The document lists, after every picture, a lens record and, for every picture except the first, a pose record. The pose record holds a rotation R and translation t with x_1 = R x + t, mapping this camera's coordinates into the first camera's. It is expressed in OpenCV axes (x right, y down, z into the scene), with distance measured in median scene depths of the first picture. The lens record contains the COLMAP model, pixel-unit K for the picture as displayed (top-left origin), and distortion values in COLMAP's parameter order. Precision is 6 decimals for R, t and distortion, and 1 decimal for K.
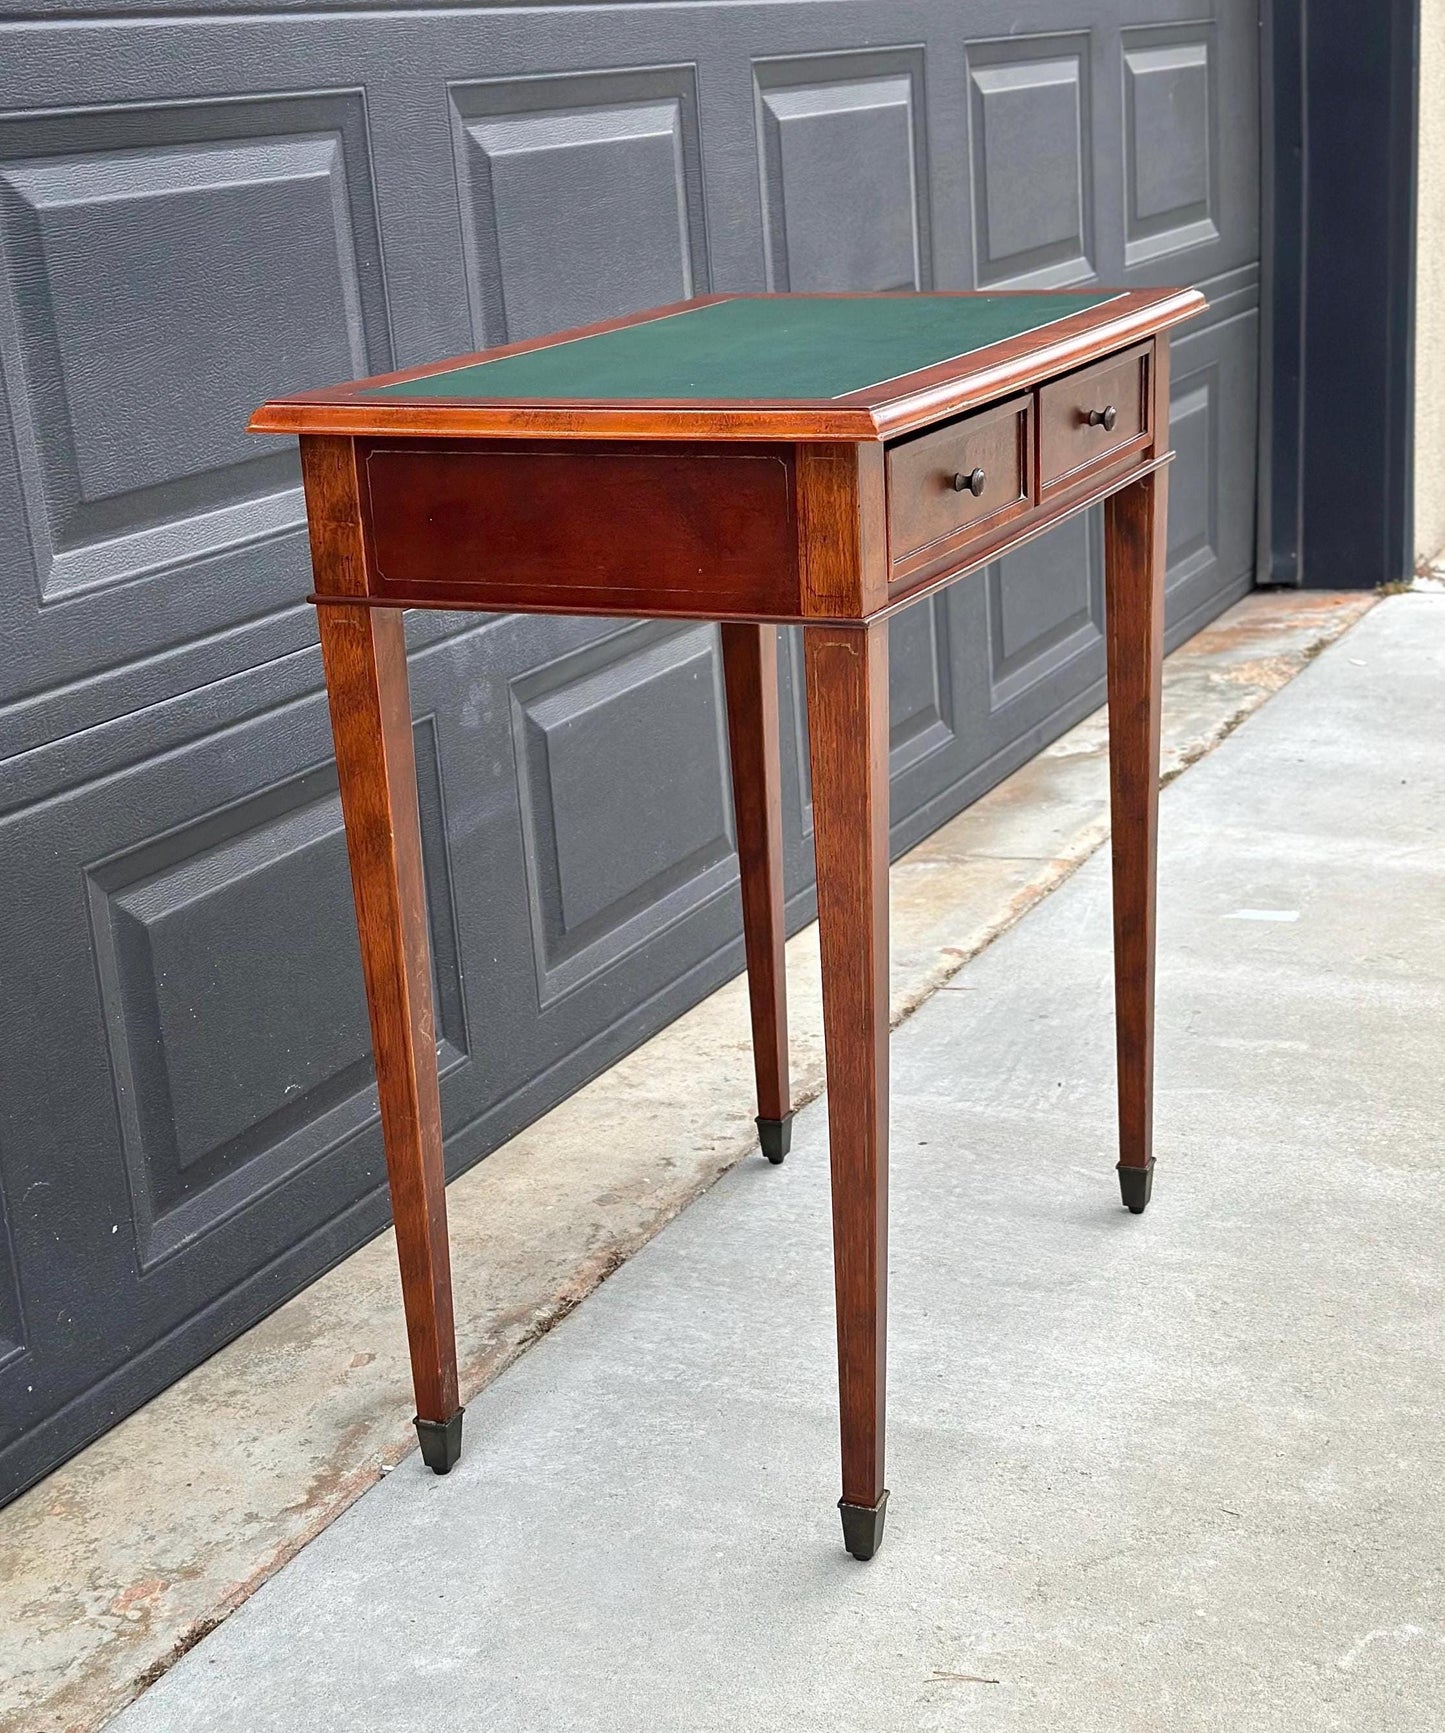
lens RADIAL K [[2725.2, 0, 721.1], [0, 2725.2, 958.1], [0, 0, 1]] dist [0.133475, 0.000000]
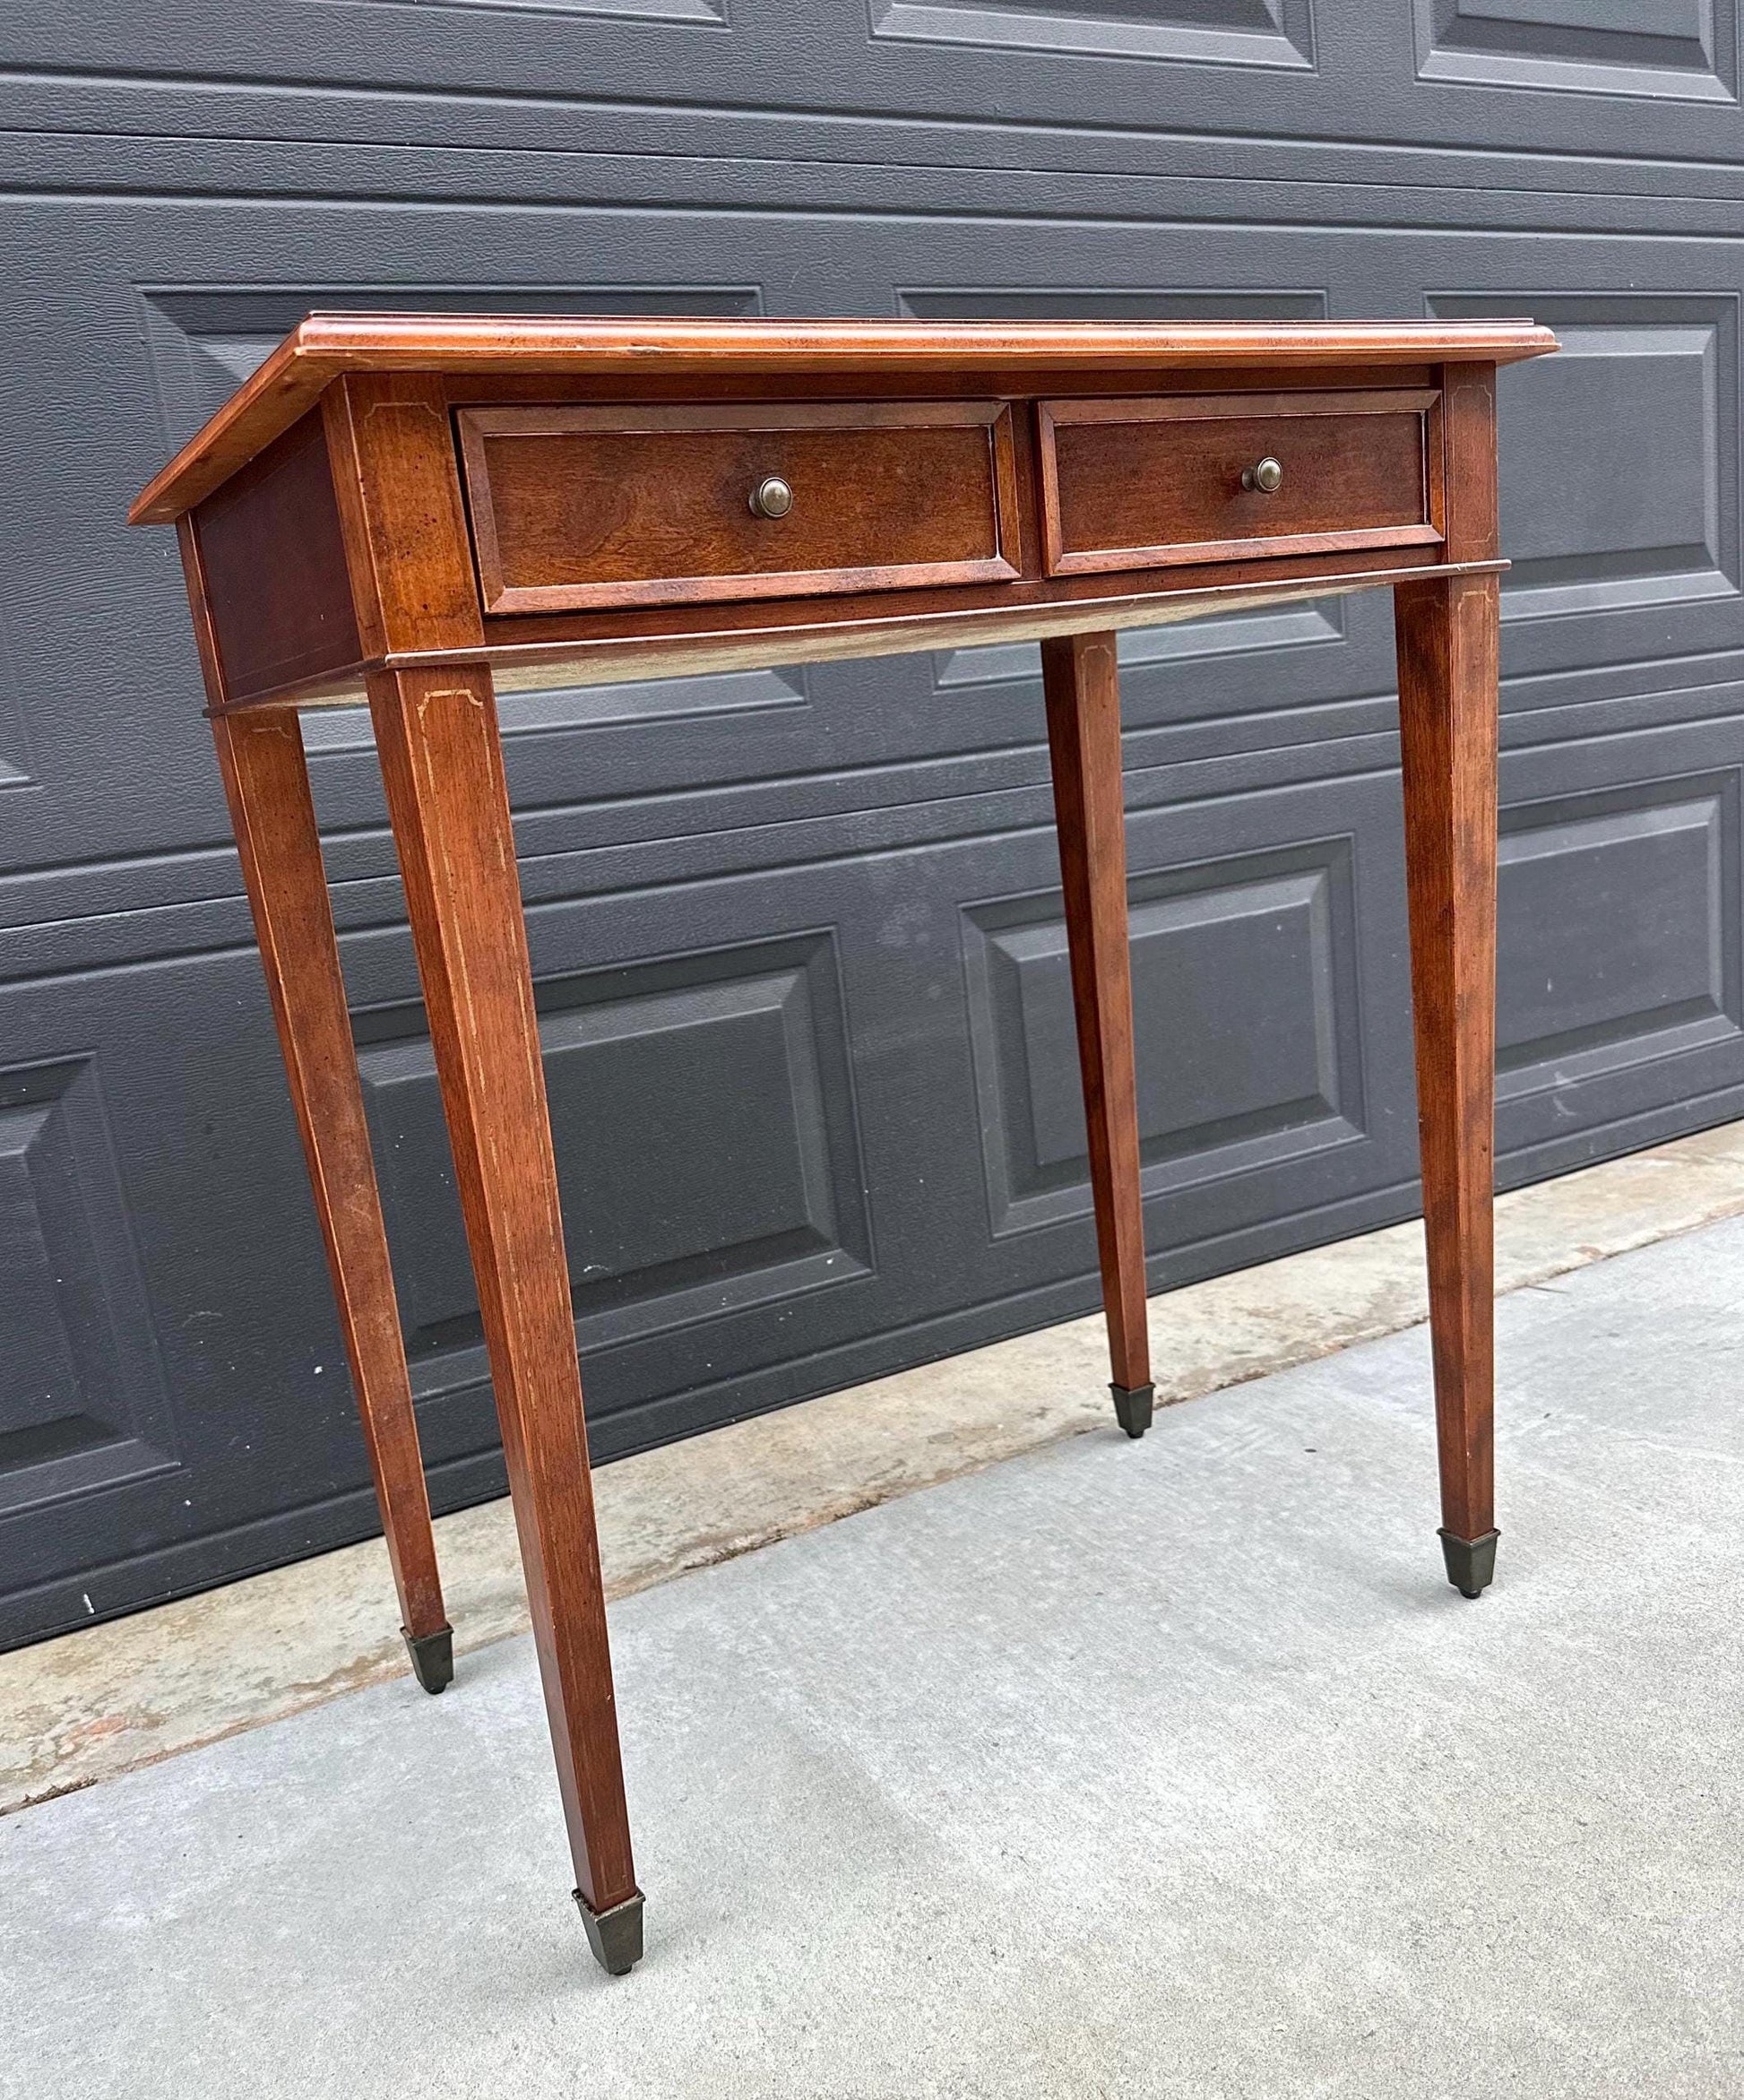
lens RADIAL K [[1734.4, 0, 811.3], [0, 1734.4, 1148.4], [0, 0, 1]] dist [0.104010, -0.141357]
pose [[0.806578, 0.104603, -0.581799, 0.279692], [-0.121769, 0.992512, 0.009631, -0.013550], [0.578450, 0.063077, 0.813275, 0.493253]]
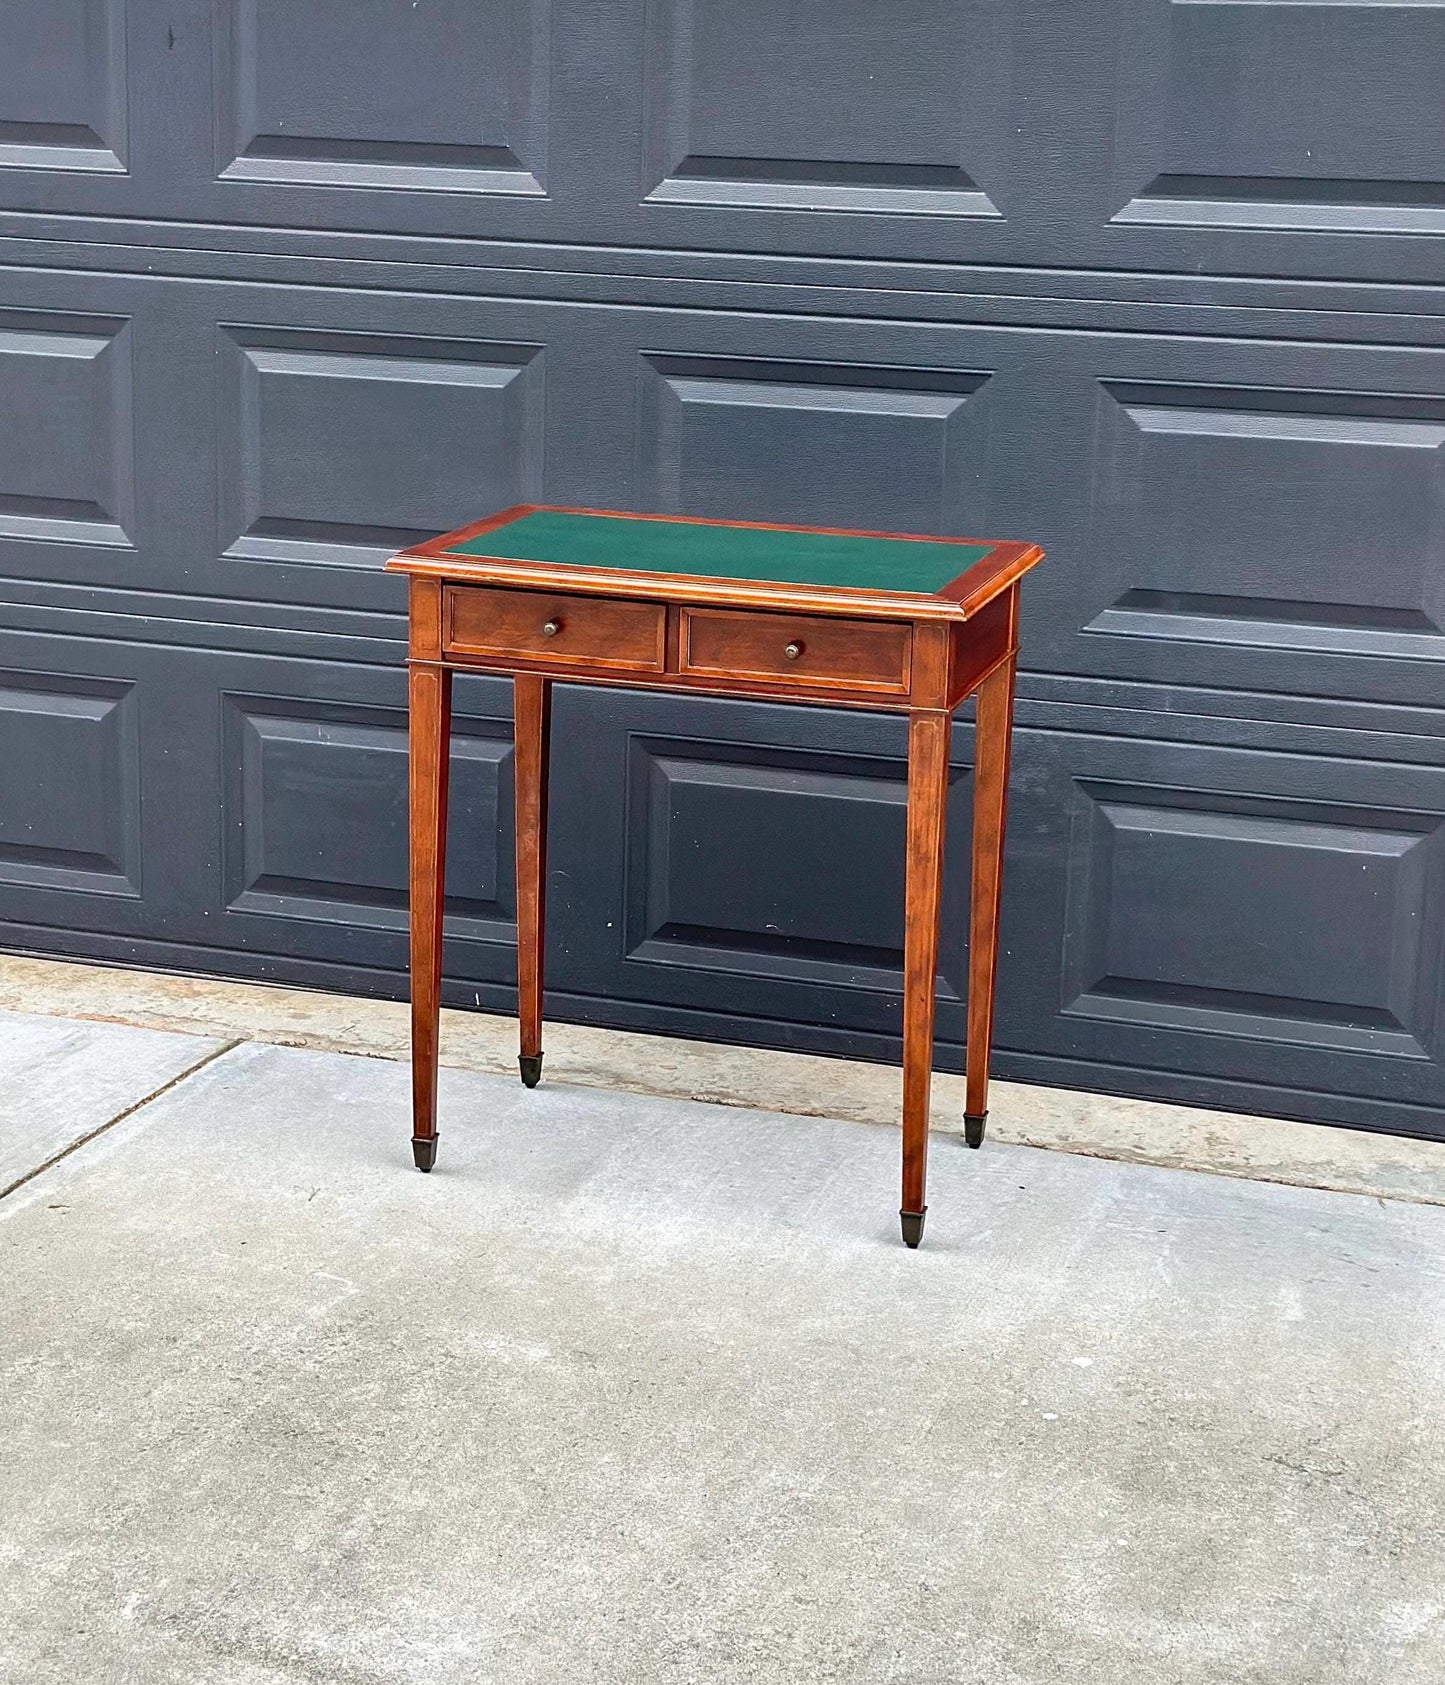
lens RADIAL K [[3129.5, 0, 692.2], [0, 3129.5, 794.0], [0, 0, 1]] dist [0.147183, 0.000000]
pose [[0.126732, 0.300122, -0.945445, 1.556430], [-0.345747, 0.906722, 0.241484, -0.452336], [0.929730, 0.296281, 0.218677, 0.500807]]
